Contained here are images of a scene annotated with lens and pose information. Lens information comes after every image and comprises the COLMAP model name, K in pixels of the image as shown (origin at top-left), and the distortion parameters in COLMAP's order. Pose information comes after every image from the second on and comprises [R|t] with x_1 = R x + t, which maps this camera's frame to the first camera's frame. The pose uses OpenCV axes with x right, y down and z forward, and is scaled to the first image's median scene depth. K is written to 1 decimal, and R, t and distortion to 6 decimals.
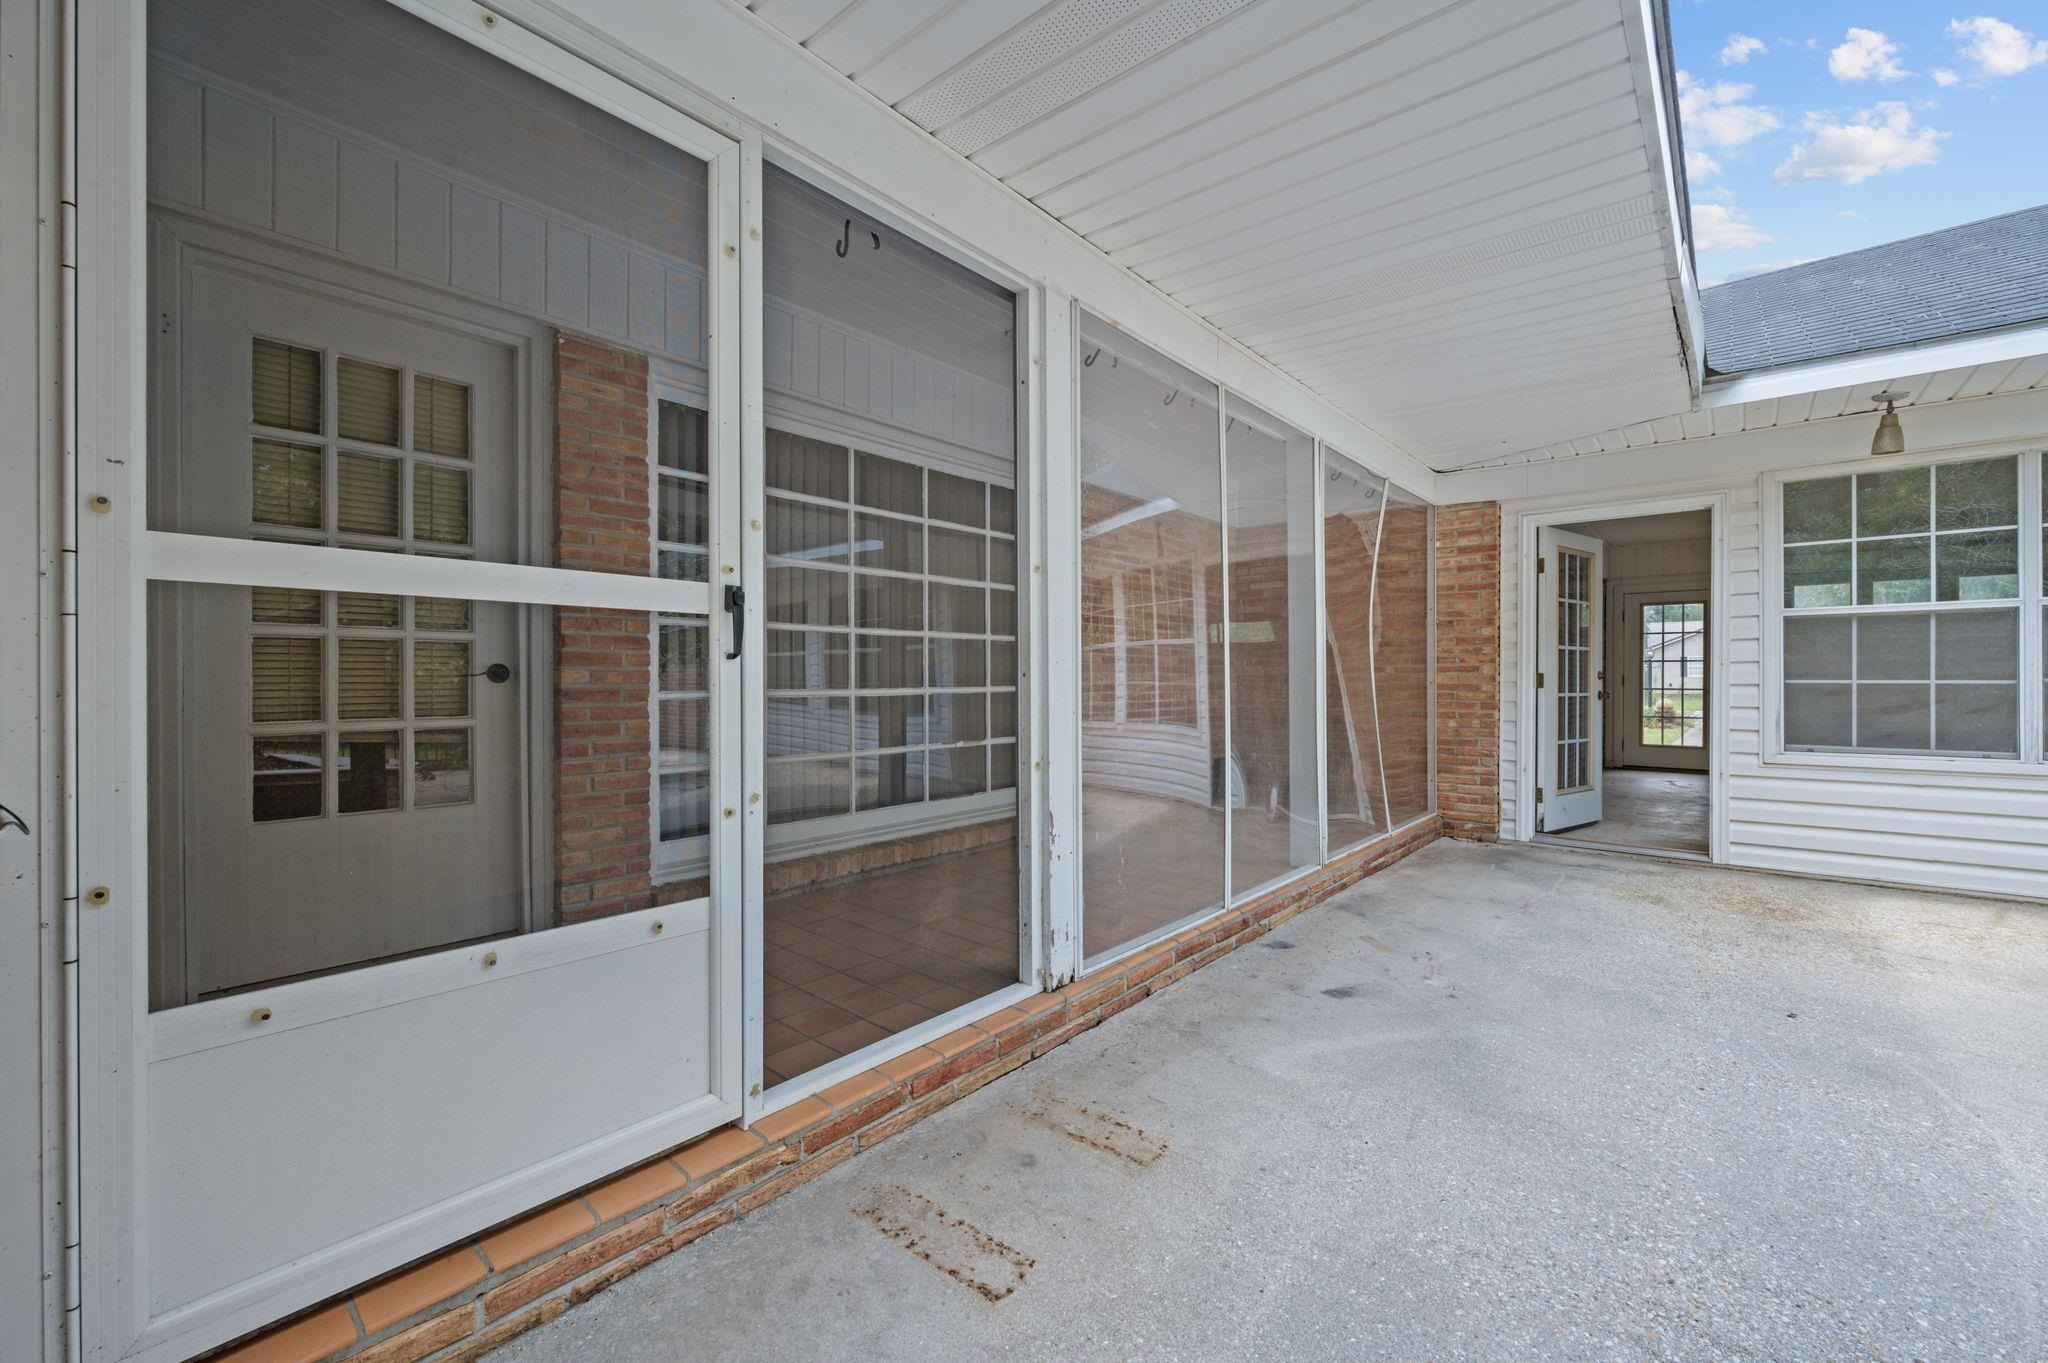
lens RADIAL K [[808.8, 0, 1020.9], [0, 808.8, 677.1], [0, 0, 1]] dist [-0.000744, -0.000273]
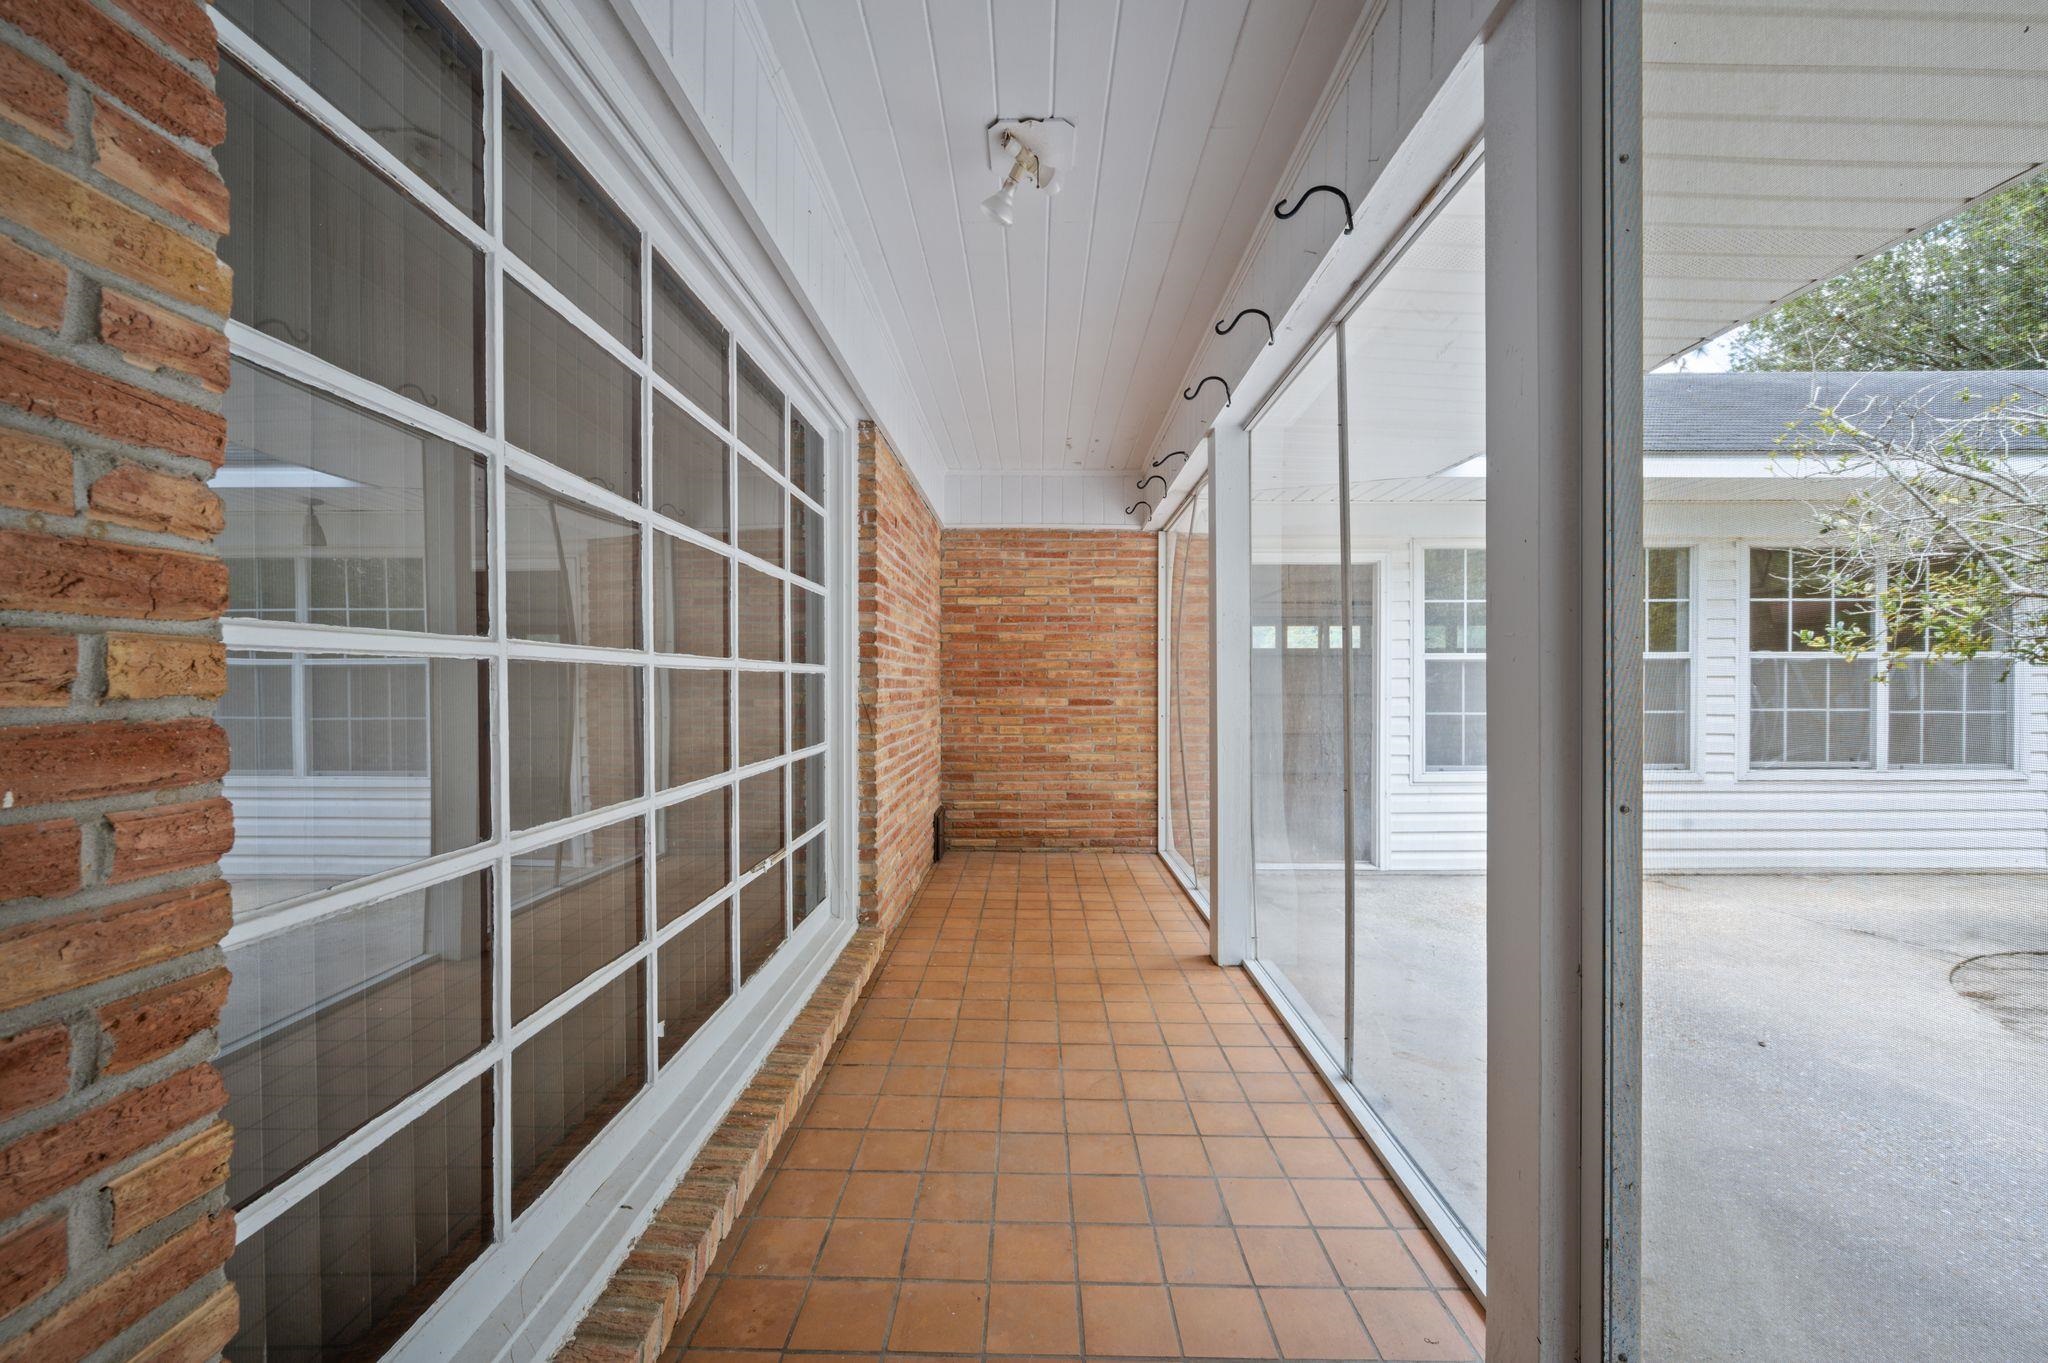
lens RADIAL K [[808.8, 0, 1033.6], [0, 808.8, 689.5], [0, 0, 1]] dist [-0.000744, -0.000273]
pose [[0.762567, -0.004635, 0.646892, -0.461318], [0.001078, 0.999982, 0.005893, -0.061417], [-0.646908, -0.003797, 0.762559, 0.747219]]
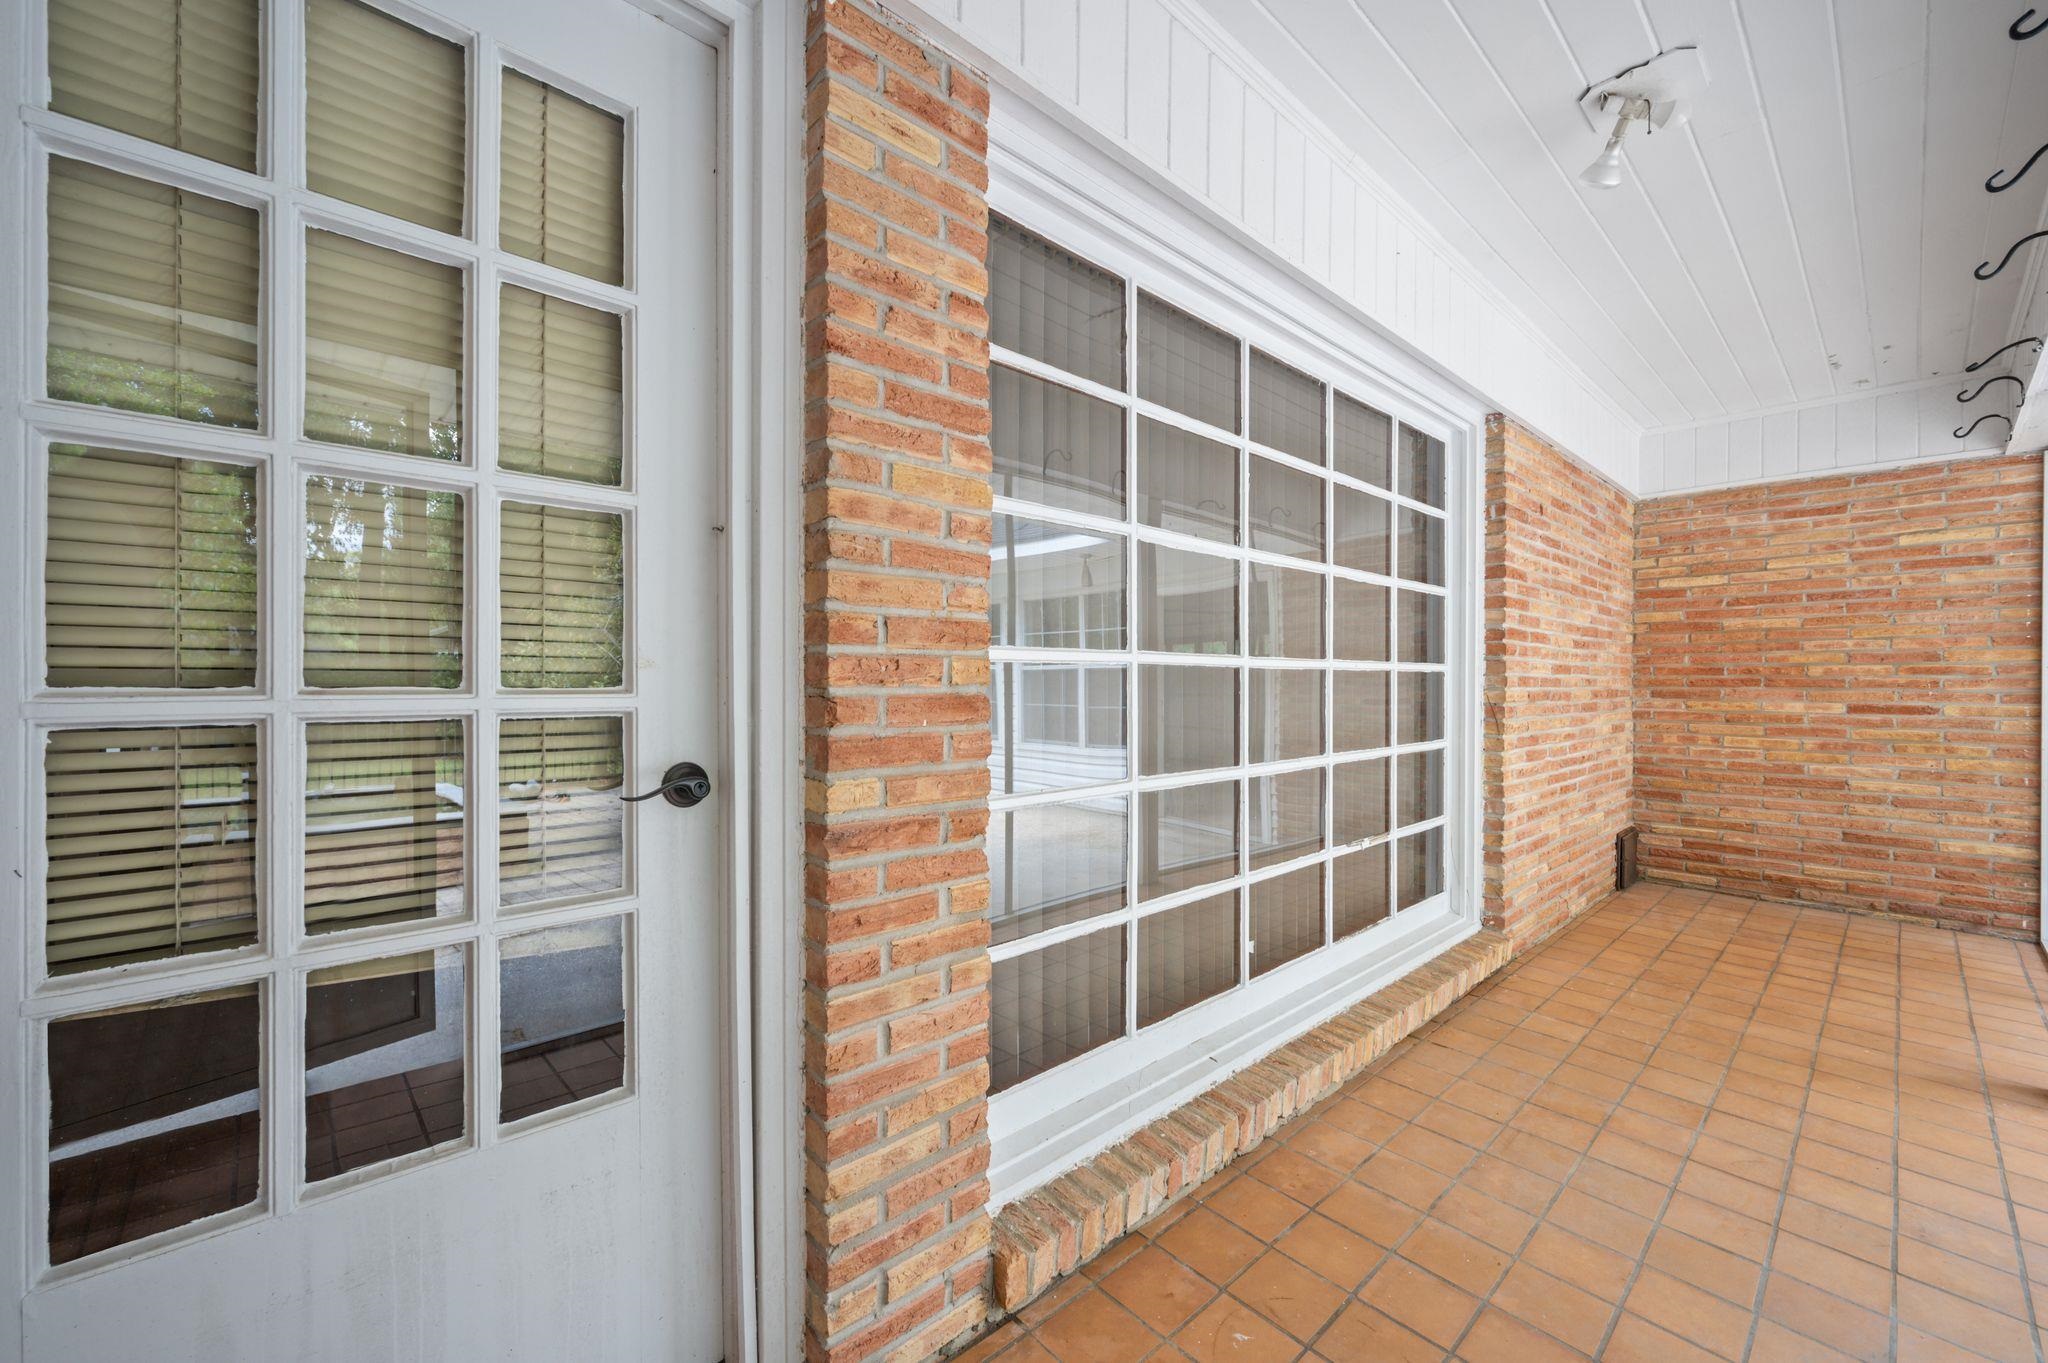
lens RADIAL K [[808.8, 0, 1025.5], [0, 808.8, 684.6], [0, 0, 1]] dist [-0.000744, -0.000273]
pose [[0.992608, 0.003284, -0.121323, -0.407114], [-0.003181, 0.999994, 0.001043, -0.058697], [0.121326, -0.000650, 0.992612, 0.582541]]
